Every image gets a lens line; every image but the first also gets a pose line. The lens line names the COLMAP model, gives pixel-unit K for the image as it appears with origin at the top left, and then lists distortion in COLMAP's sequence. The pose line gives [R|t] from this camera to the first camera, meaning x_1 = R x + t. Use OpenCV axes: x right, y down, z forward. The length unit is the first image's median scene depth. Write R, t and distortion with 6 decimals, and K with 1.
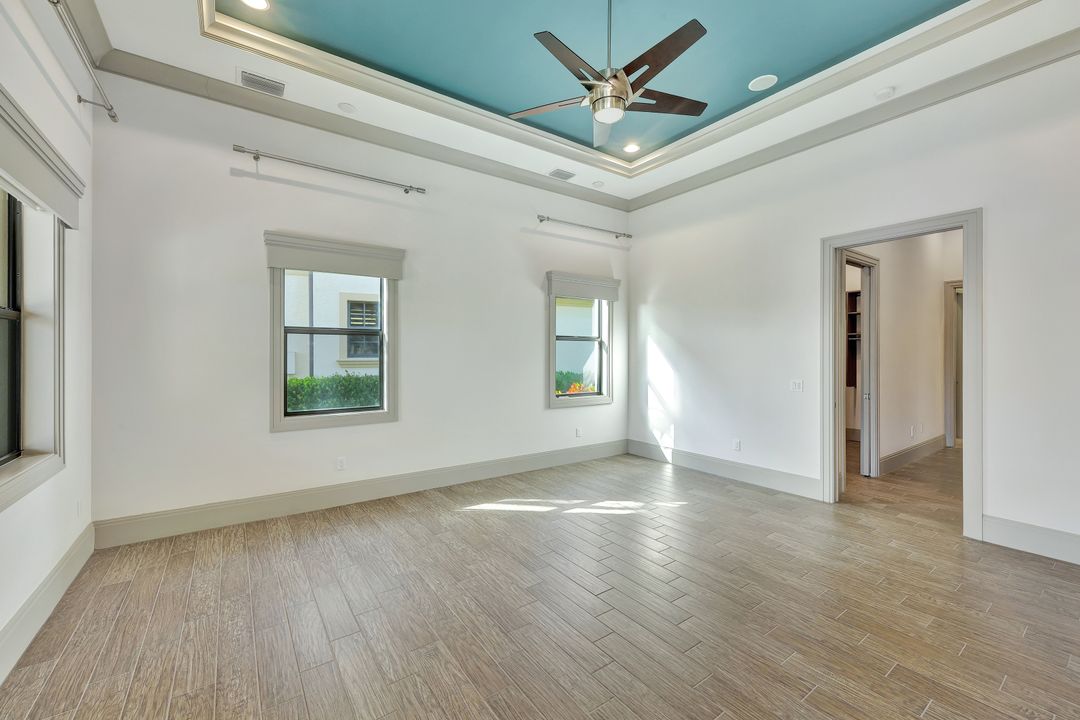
lens RADIAL K [[439.3, 0, 539.6], [0, 439.3, 356.3], [0, 0, 1]] dist [0.001888, 0.000873]
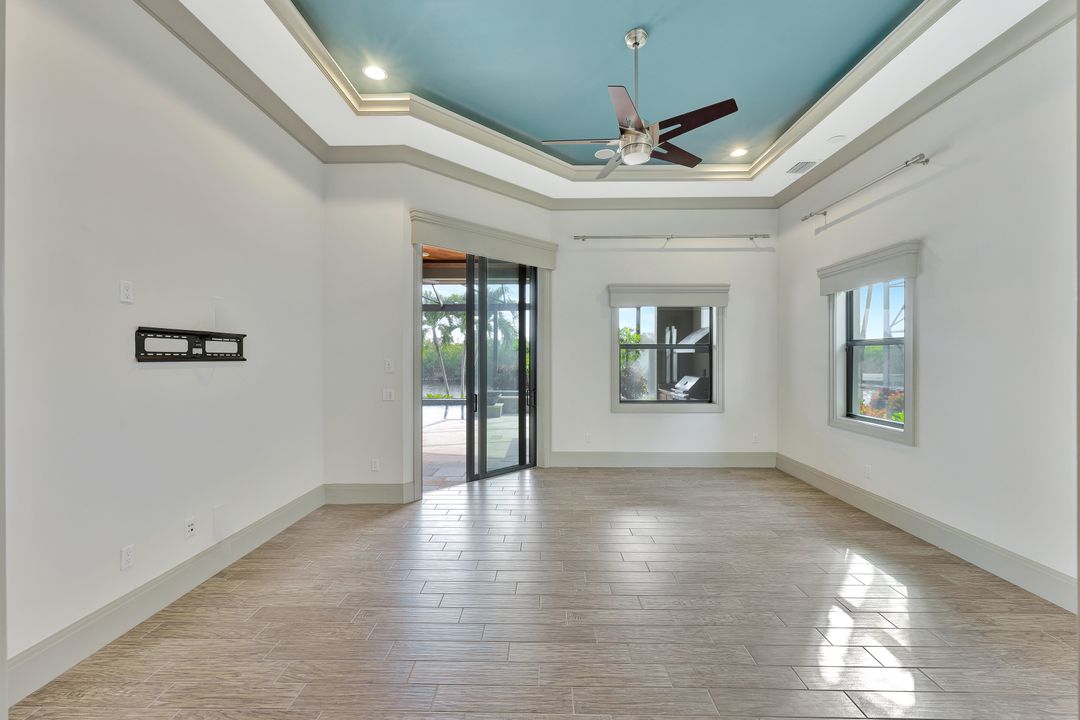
lens RADIAL K [[439.3, 0, 540.1], [0, 439.3, 359.1], [0, 0, 1]] dist [0.001888, 0.000873]
pose [[-0.597256, -0.001207, -0.802050, 0.854405], [-0.006875, 0.999970, 0.003615, -0.015808], [0.802021, 0.007673, -0.597246, 1.036141]]
